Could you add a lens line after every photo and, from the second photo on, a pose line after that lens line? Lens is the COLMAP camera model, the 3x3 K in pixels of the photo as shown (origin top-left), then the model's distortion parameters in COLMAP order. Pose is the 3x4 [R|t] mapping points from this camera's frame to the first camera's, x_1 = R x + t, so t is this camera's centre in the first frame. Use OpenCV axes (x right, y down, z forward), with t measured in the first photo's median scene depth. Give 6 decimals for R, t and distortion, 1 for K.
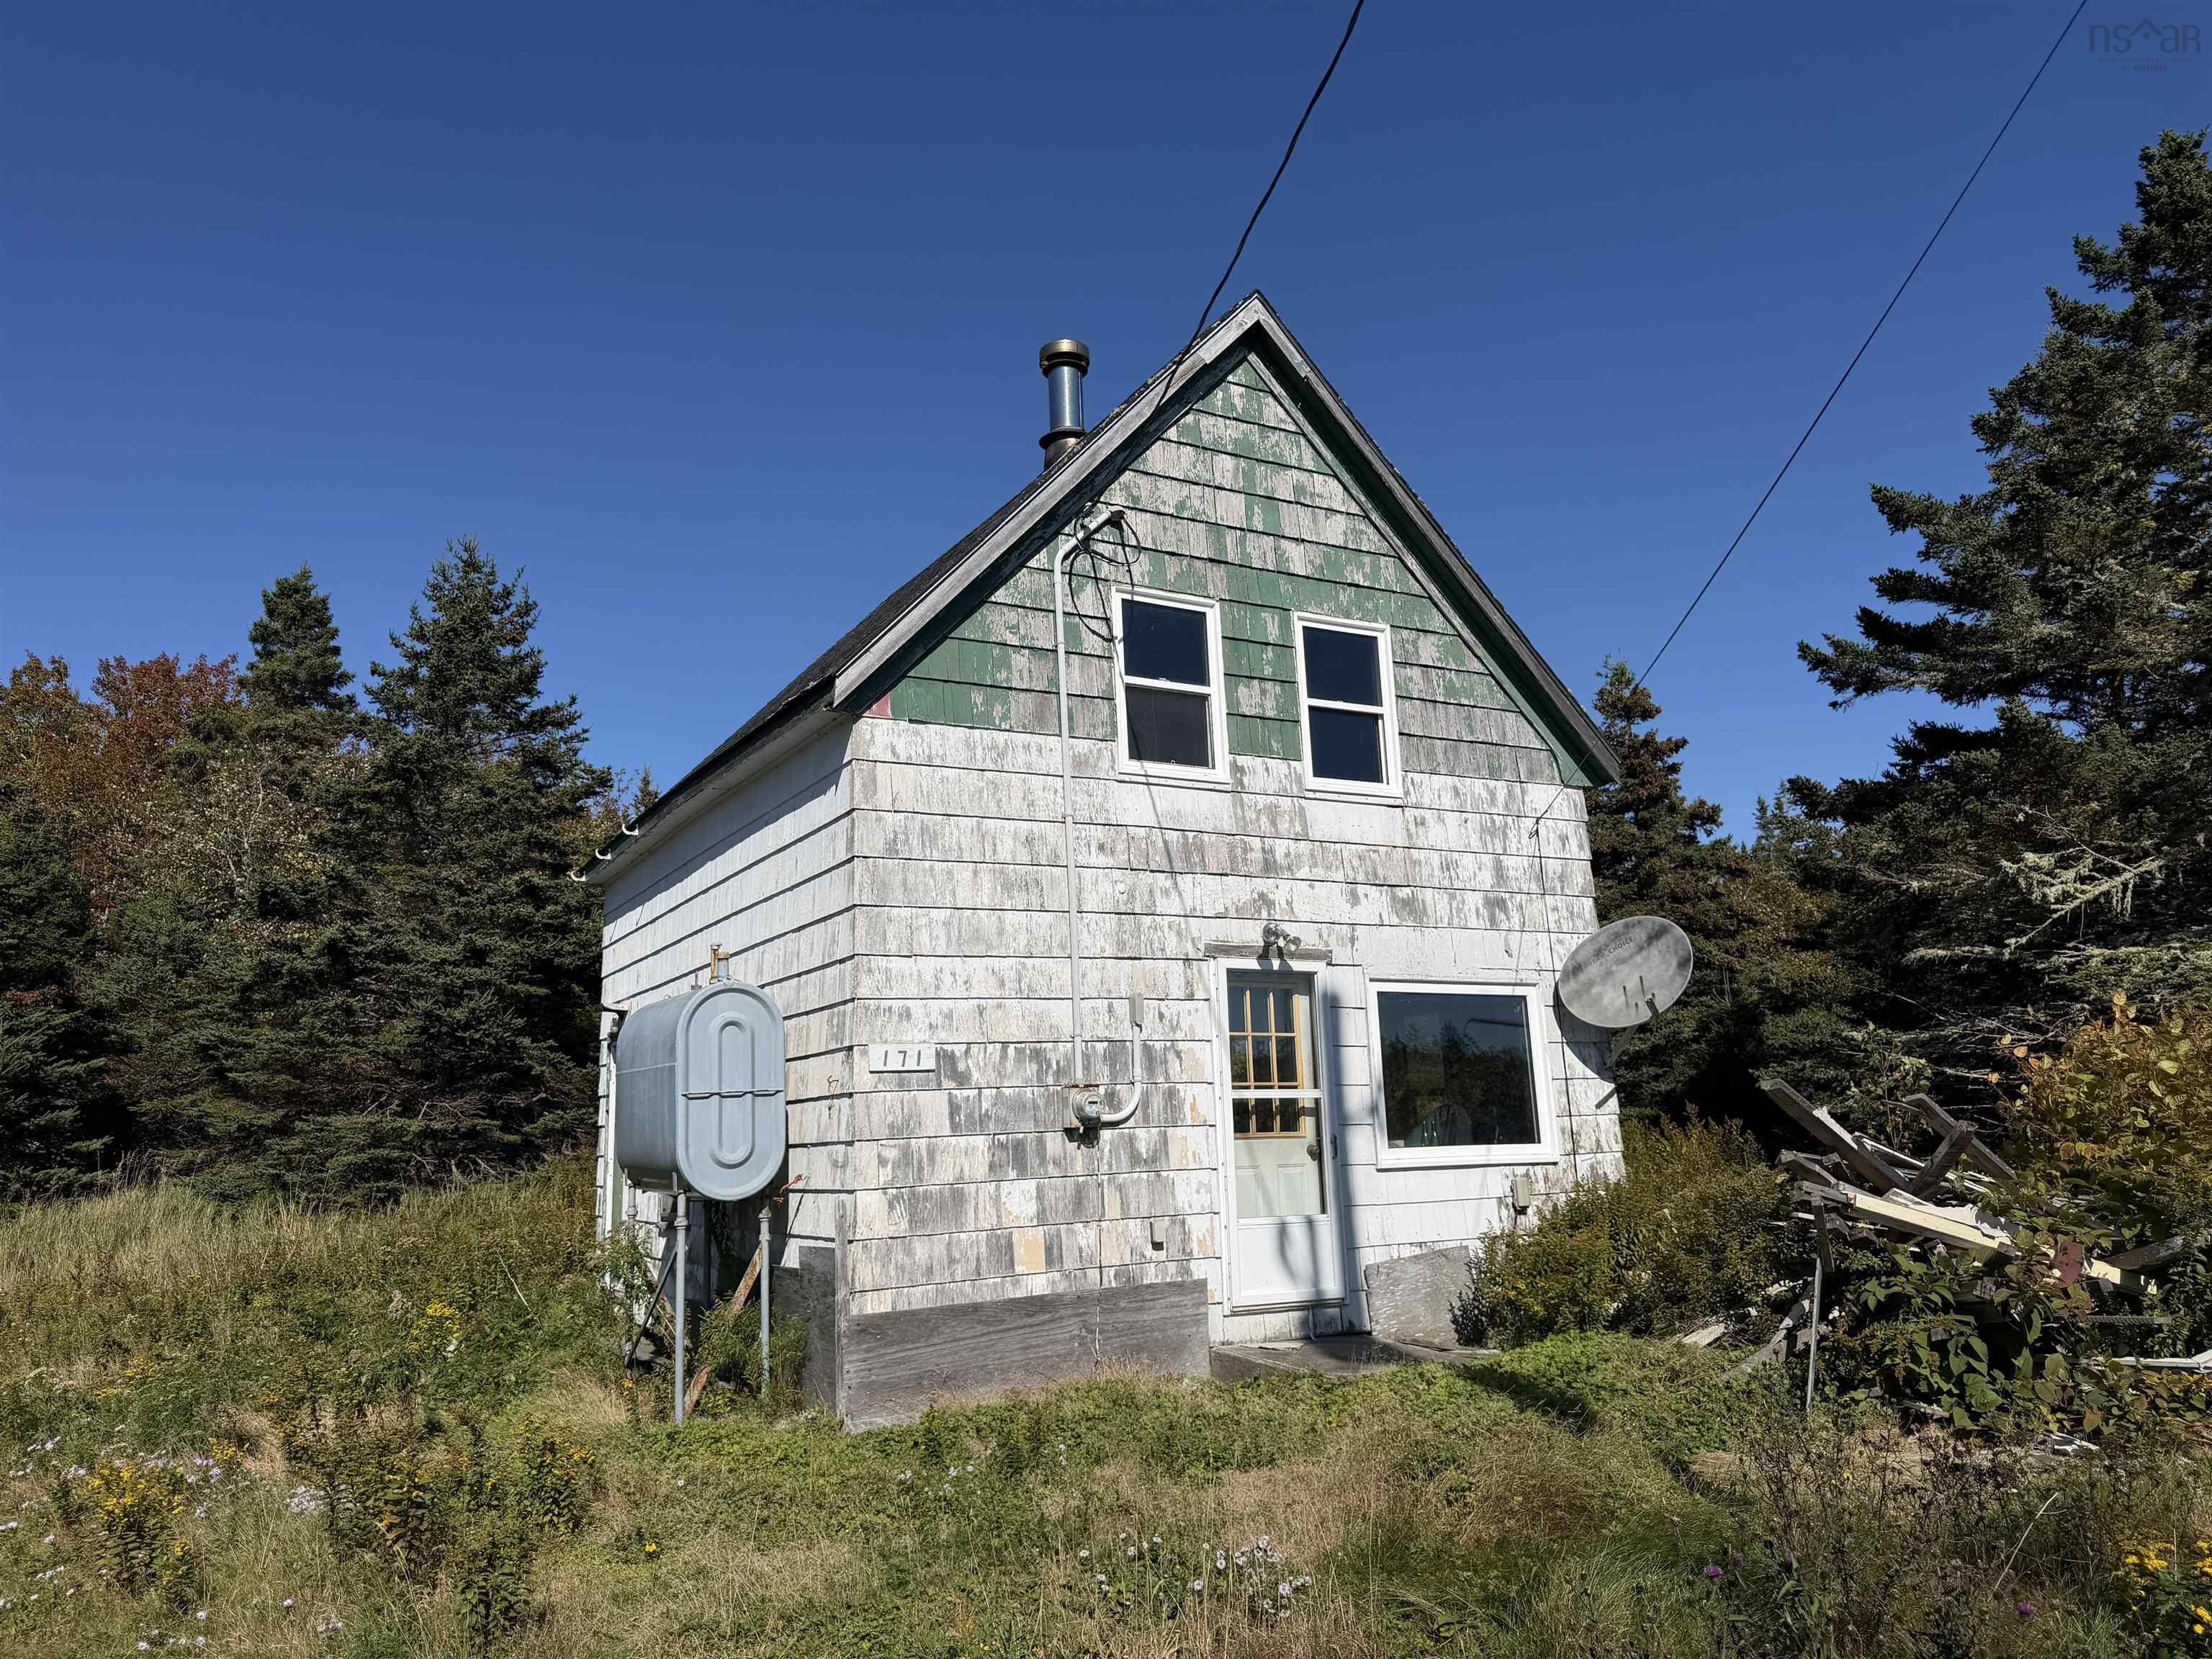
lens RADIAL K [[1553.8, 0, 1107.1], [0, 1553.8, 825.4], [0, 0, 1]] dist [0.090471, -0.113819]
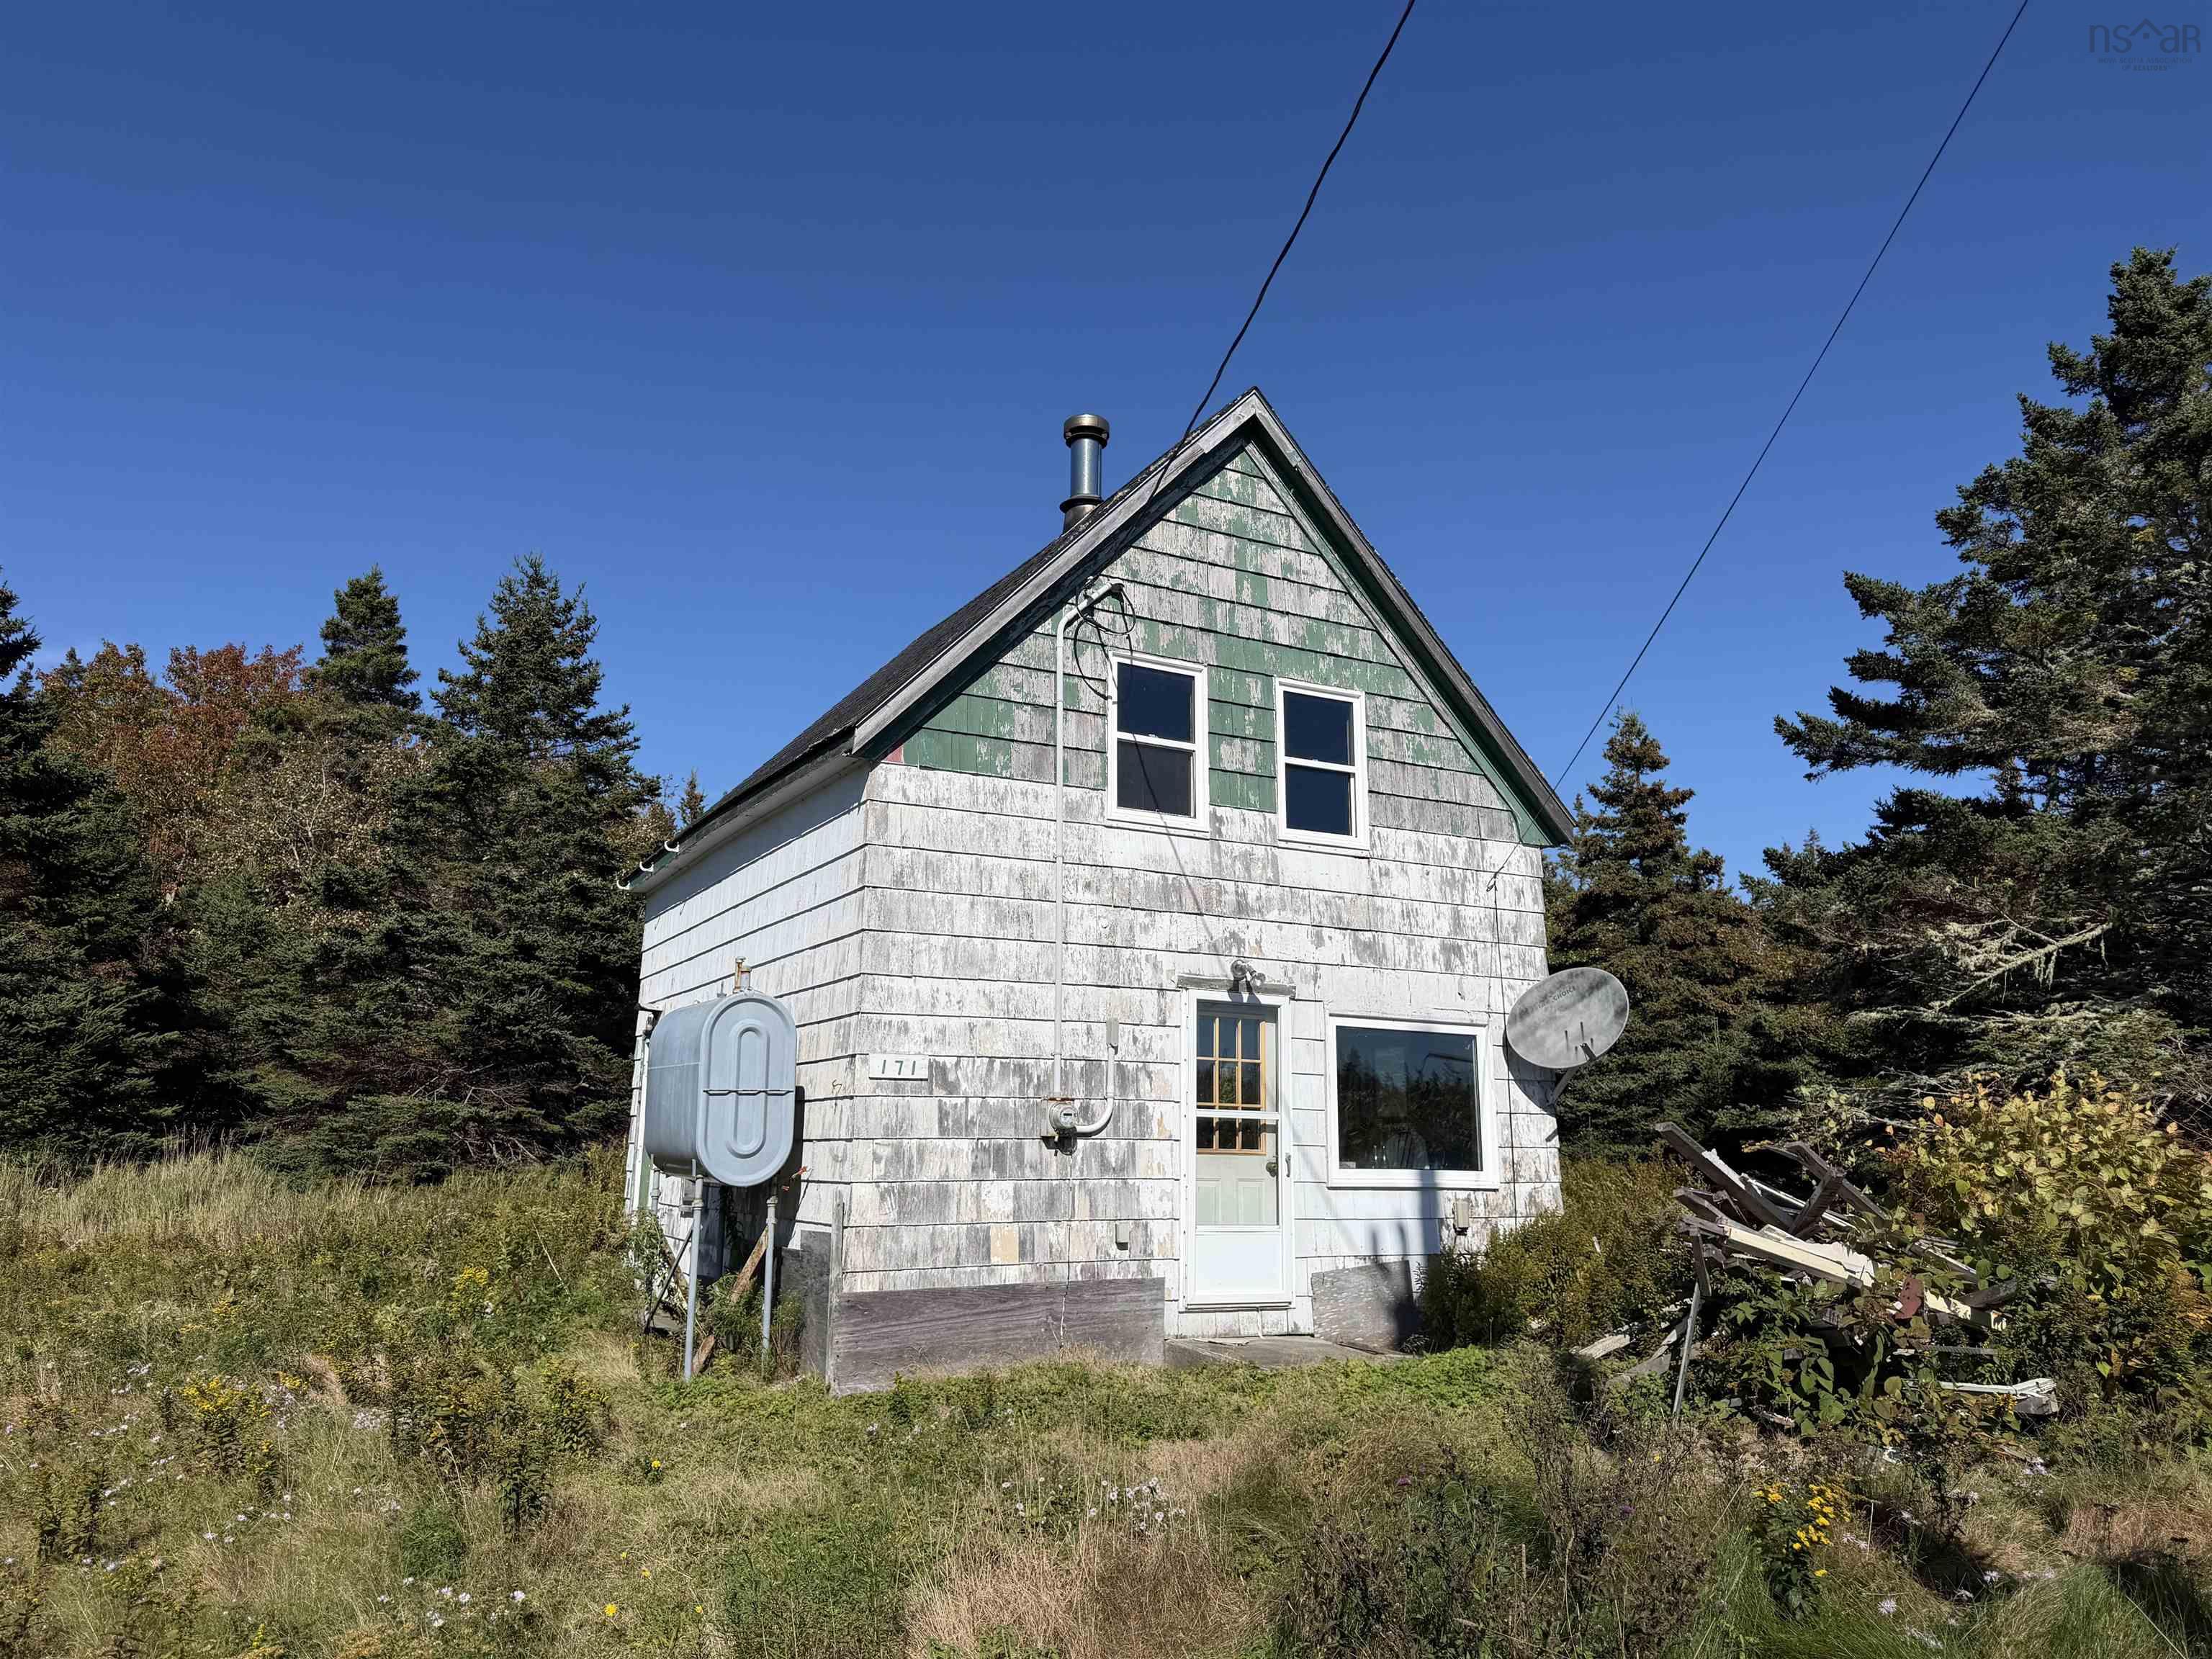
lens RADIAL K [[1553.8, 0, 1114.3], [0, 1553.8, 814.6], [0, 0, 1]] dist [0.090471, -0.113819]
pose [[0.998853, 0.041982, -0.023032, 0.035805], [-0.042361, 0.998970, -0.016235, -0.018044], [0.022327, 0.017192, 0.999603, -0.107073]]
